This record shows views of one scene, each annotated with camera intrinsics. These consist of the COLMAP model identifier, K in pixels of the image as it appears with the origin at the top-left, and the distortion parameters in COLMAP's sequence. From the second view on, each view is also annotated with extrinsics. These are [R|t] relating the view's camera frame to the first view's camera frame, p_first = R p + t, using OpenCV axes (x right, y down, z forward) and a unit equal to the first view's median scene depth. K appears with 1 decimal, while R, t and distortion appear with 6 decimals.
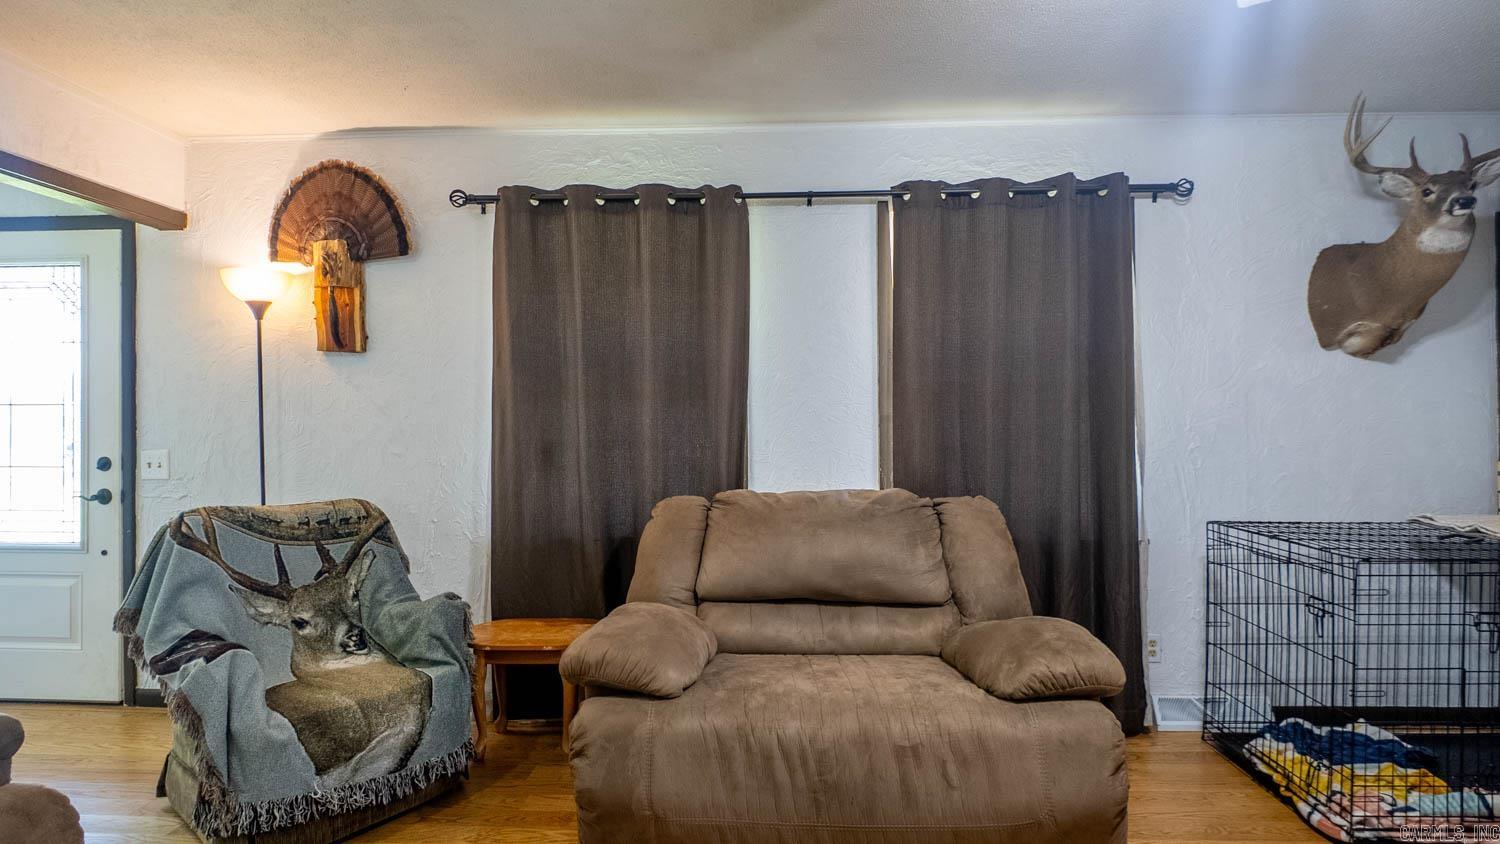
lens RADIAL K [[776.7, 0, 750.0], [0, 776.7, 422.0], [0, 0, 1]] dist [0.066031, -0.078496]
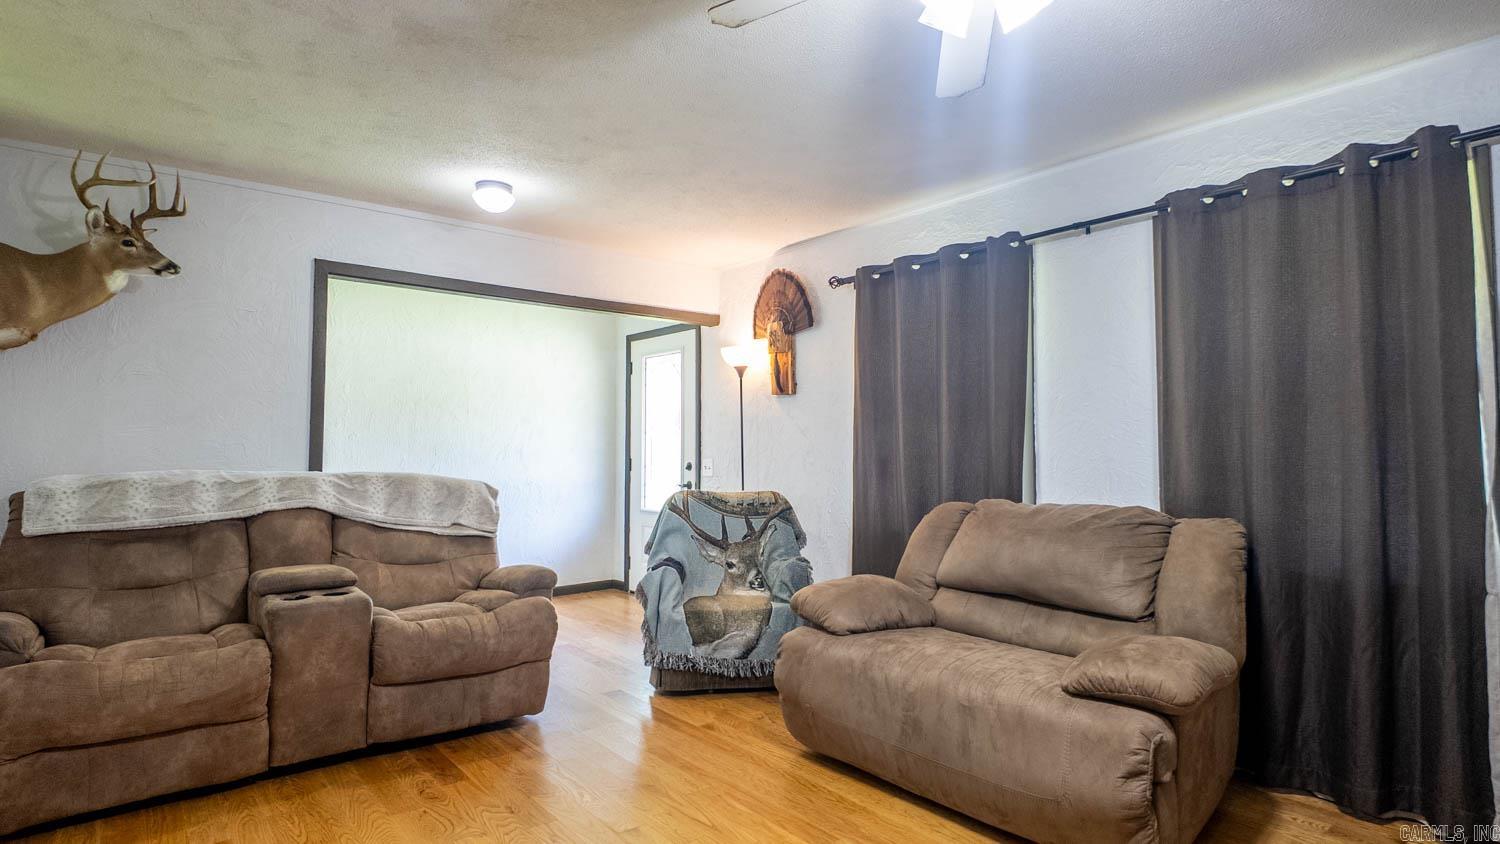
lens RADIAL K [[776.7, 0, 750.0], [0, 776.7, 422.0], [0, 0, 1]] dist [0.066031, -0.078496]
pose [[0.669087, -0.021938, -0.742860, 0.593831], [-0.001906, 0.999510, -0.031234, 0.010423], [0.743181, 0.022314, 0.668718, -0.042980]]
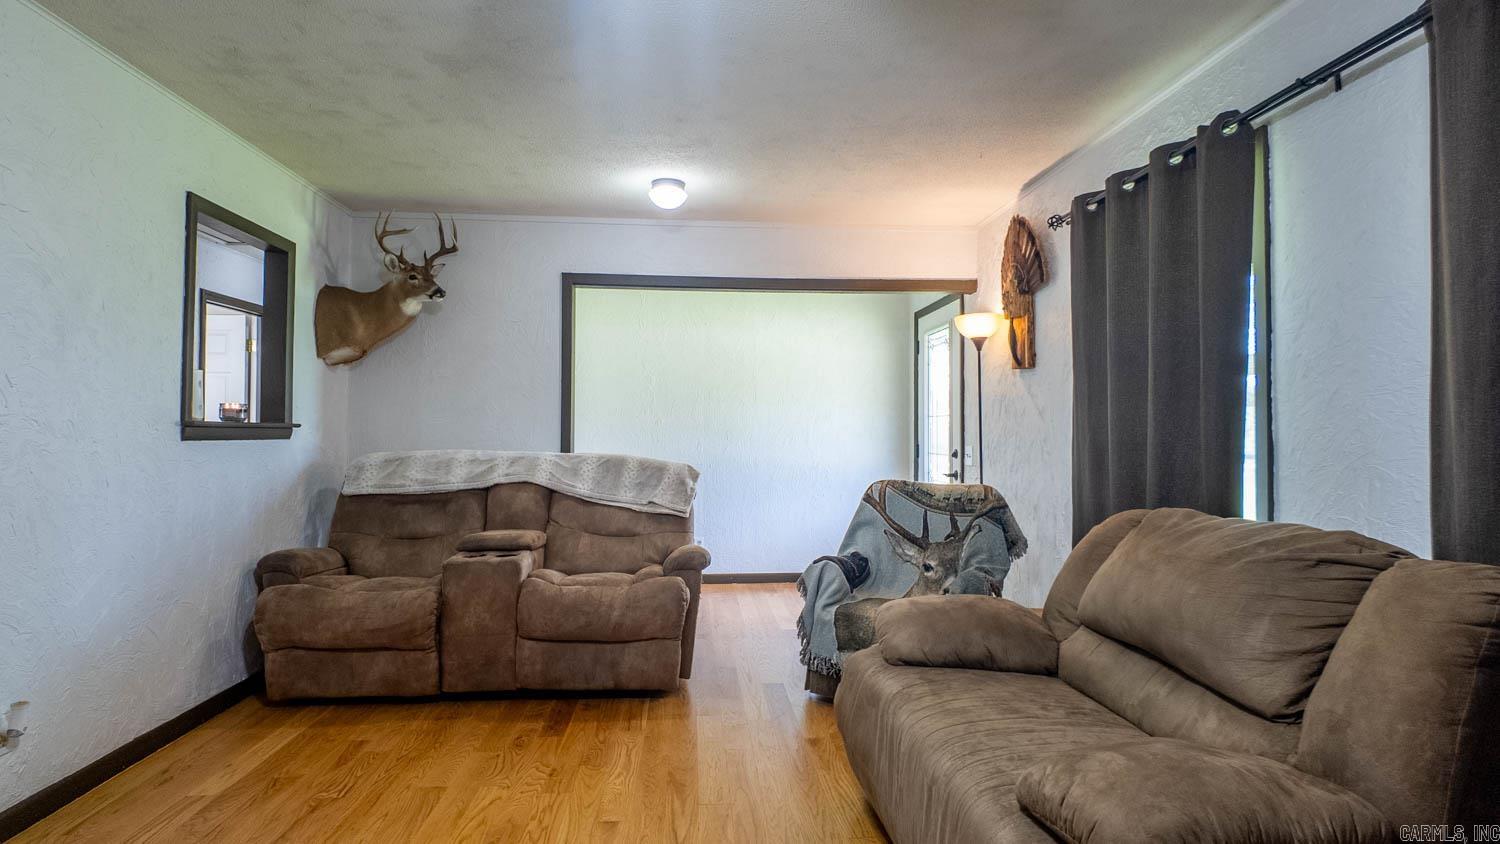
lens RADIAL K [[776.7, 0, 750.0], [0, 776.7, 422.0], [0, 0, 1]] dist [0.066031, -0.078496]
pose [[0.125569, -0.010288, -0.992032, 0.712242], [-0.001593, 0.999943, -0.010572, 0.009139], [0.992084, 0.002908, 0.125546, 0.462201]]
